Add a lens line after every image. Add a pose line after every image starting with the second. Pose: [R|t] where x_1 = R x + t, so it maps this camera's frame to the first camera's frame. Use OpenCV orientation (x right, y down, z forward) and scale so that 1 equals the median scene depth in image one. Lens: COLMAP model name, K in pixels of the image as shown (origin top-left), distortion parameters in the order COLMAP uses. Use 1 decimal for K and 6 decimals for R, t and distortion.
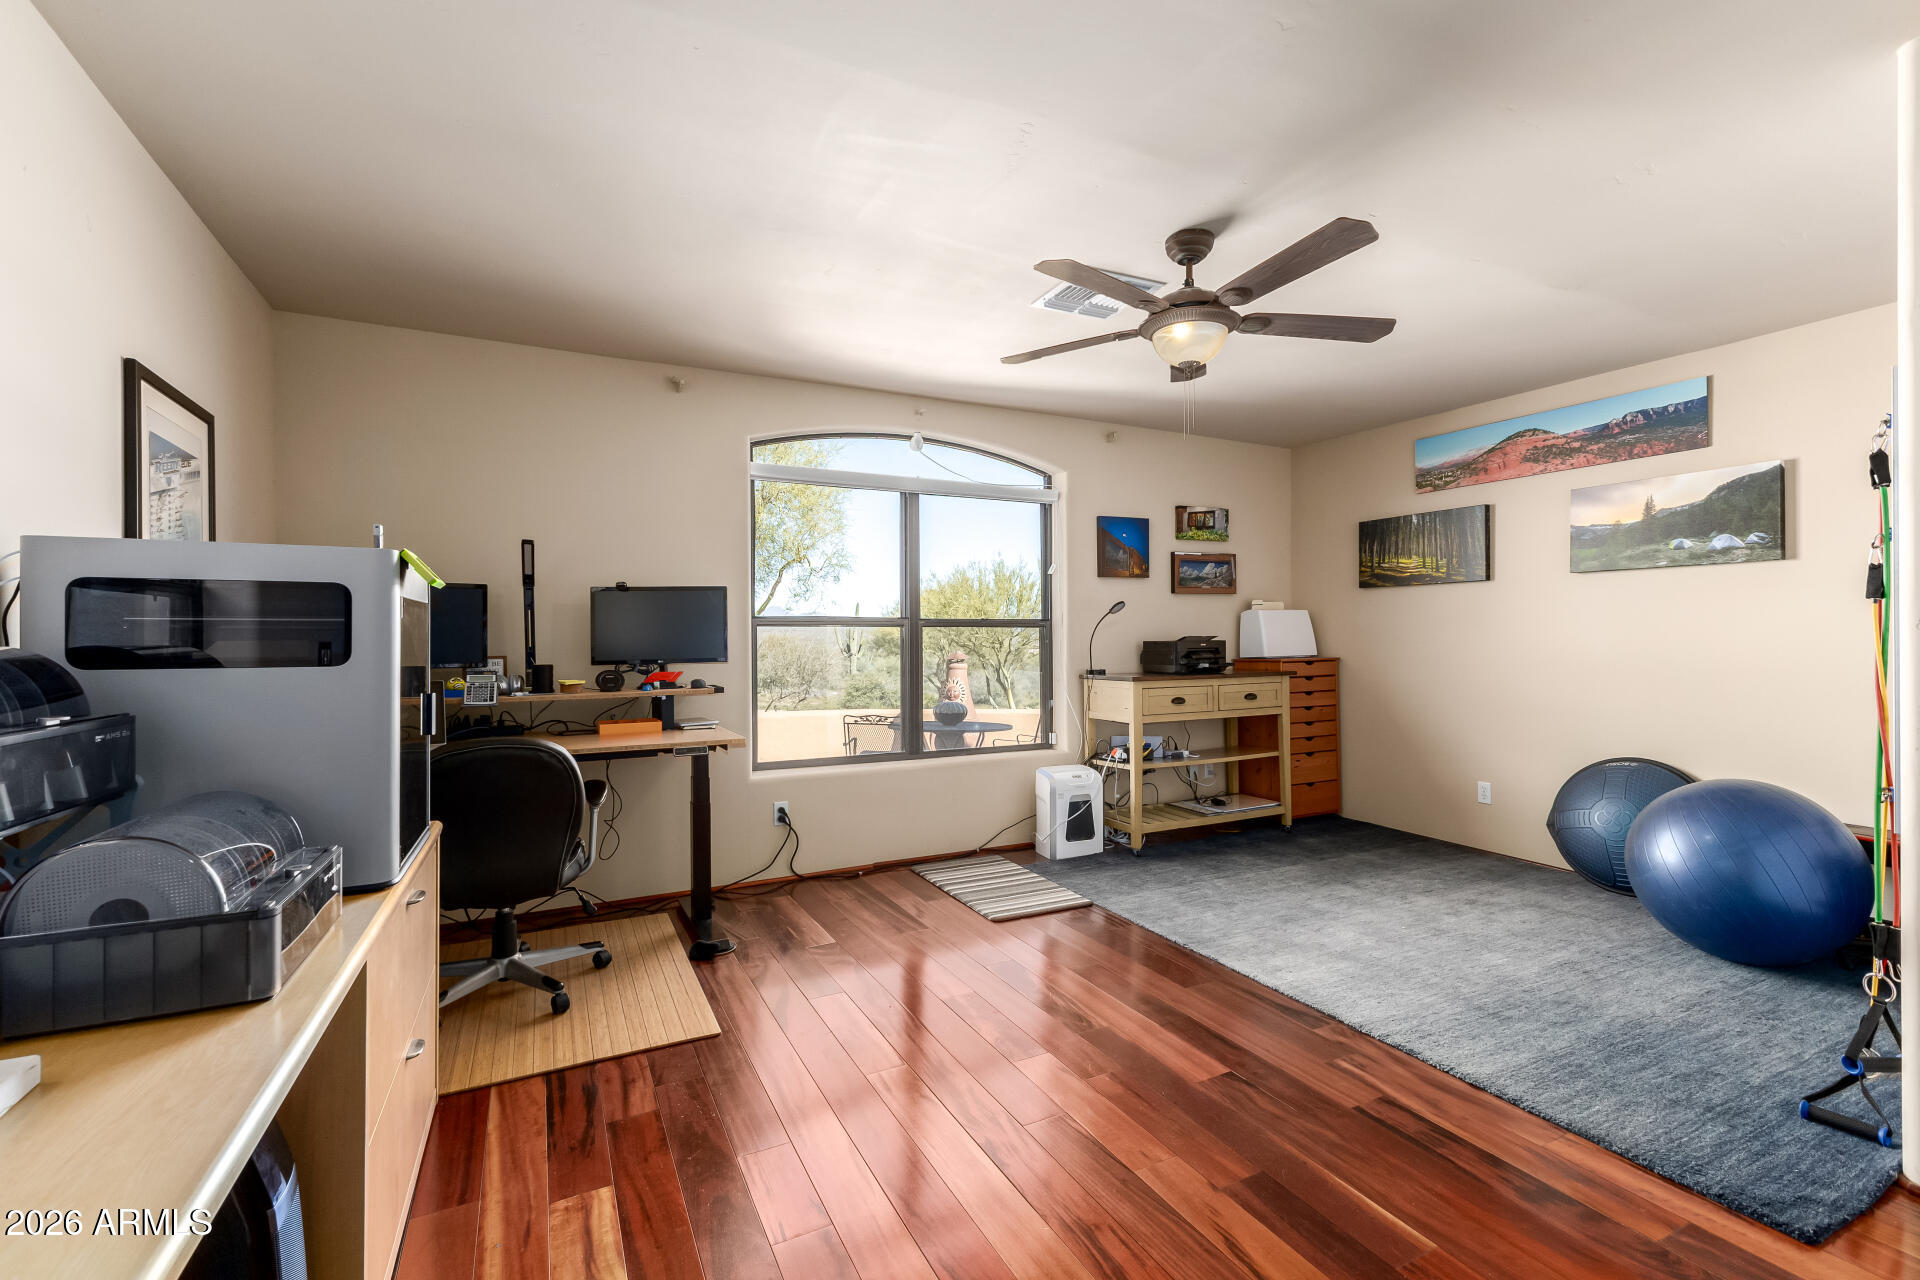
lens RADIAL K [[836.7, 0, 953.2], [0, 836.7, 632.5], [0, 0, 1]] dist [0.003212, -0.000552]
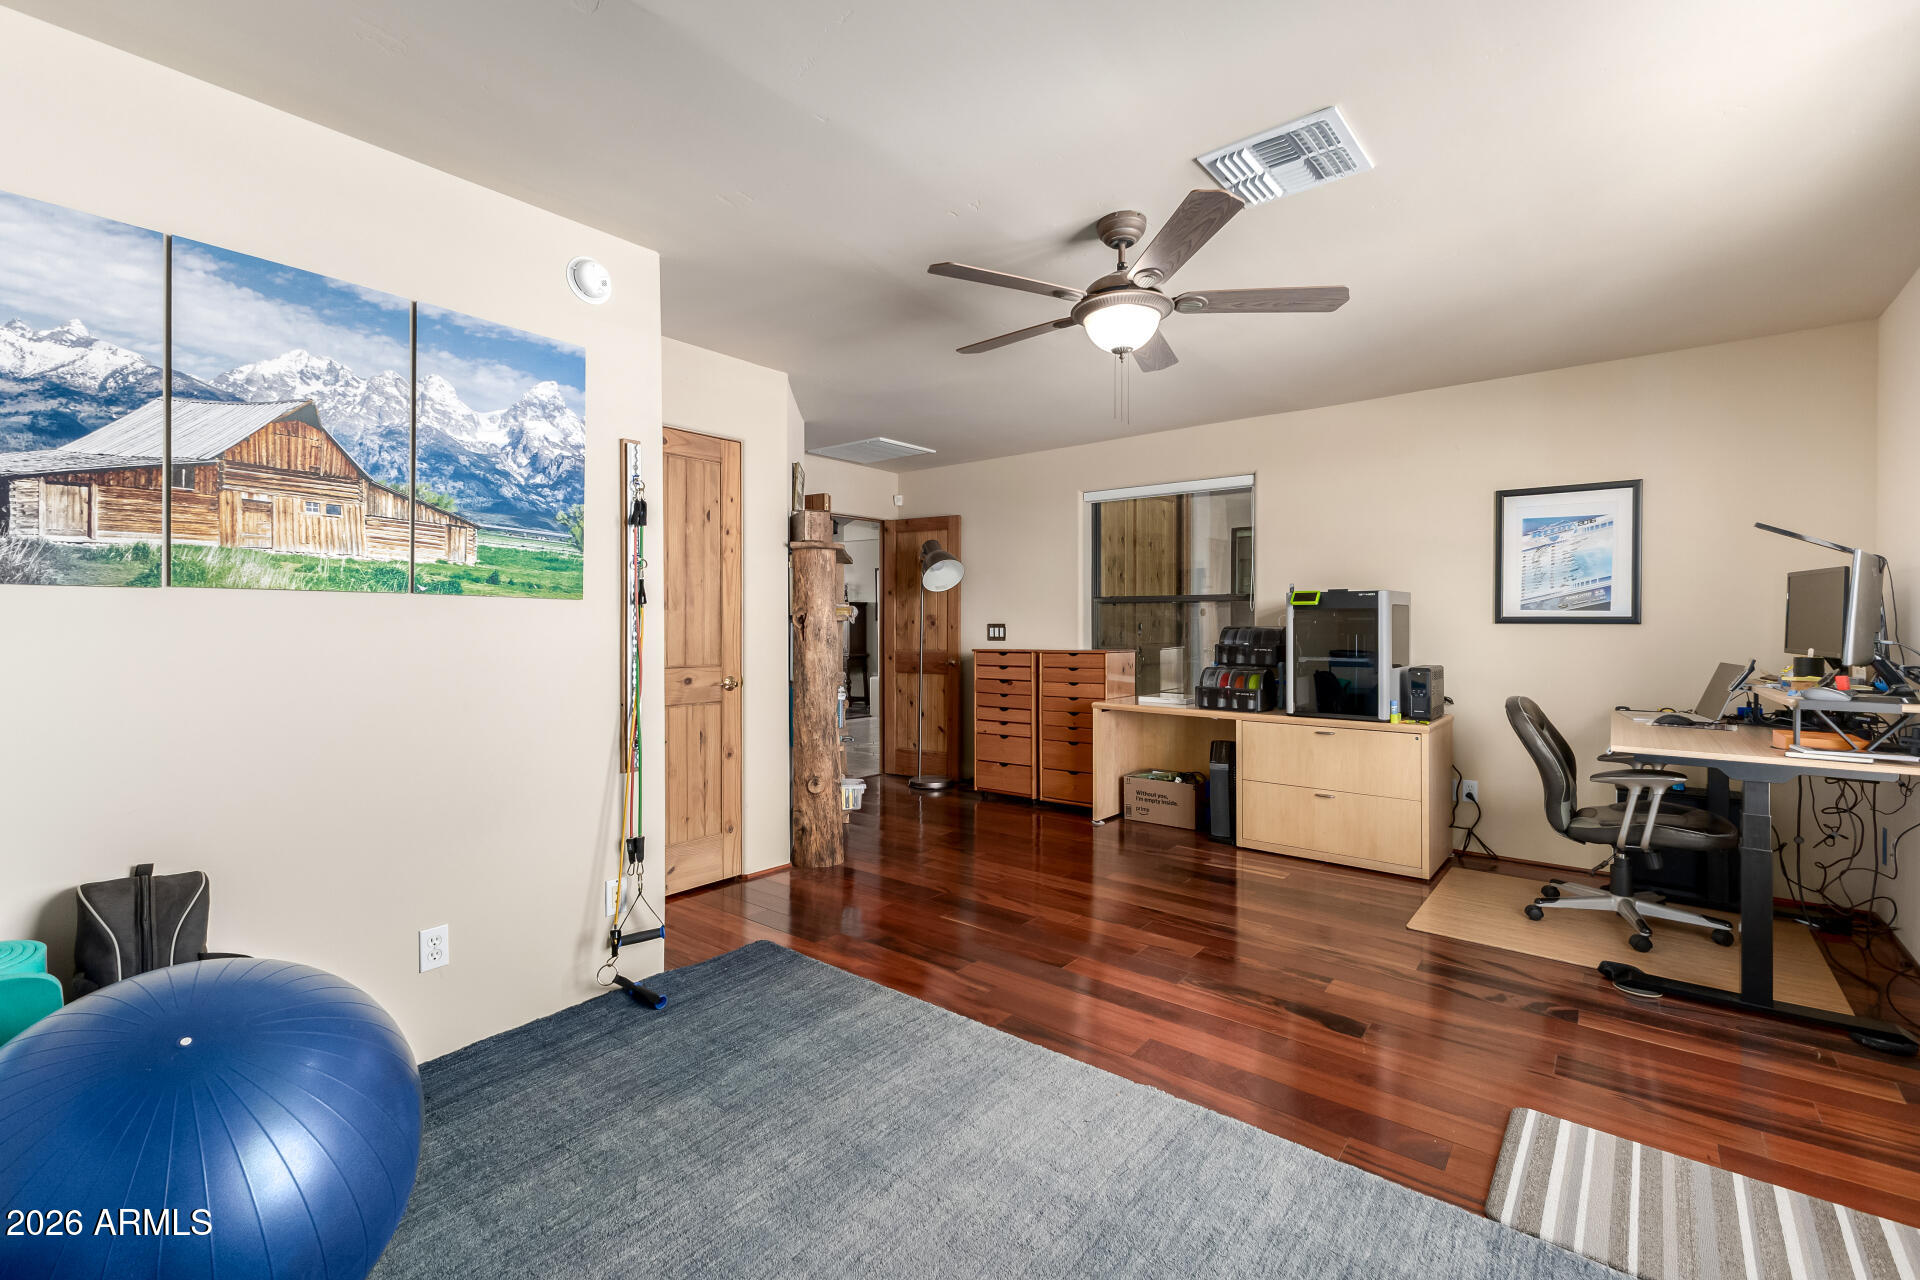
lens RADIAL K [[836.7, 0, 958.0], [0, 836.7, 628.6], [0, 0, 1]] dist [0.003212, -0.000552]
pose [[-0.912461, 0.008489, -0.409075, 0.500437], [0.000944, 0.999826, 0.018642, -0.007244], [0.409162, 0.016624, -0.912310, 1.052420]]
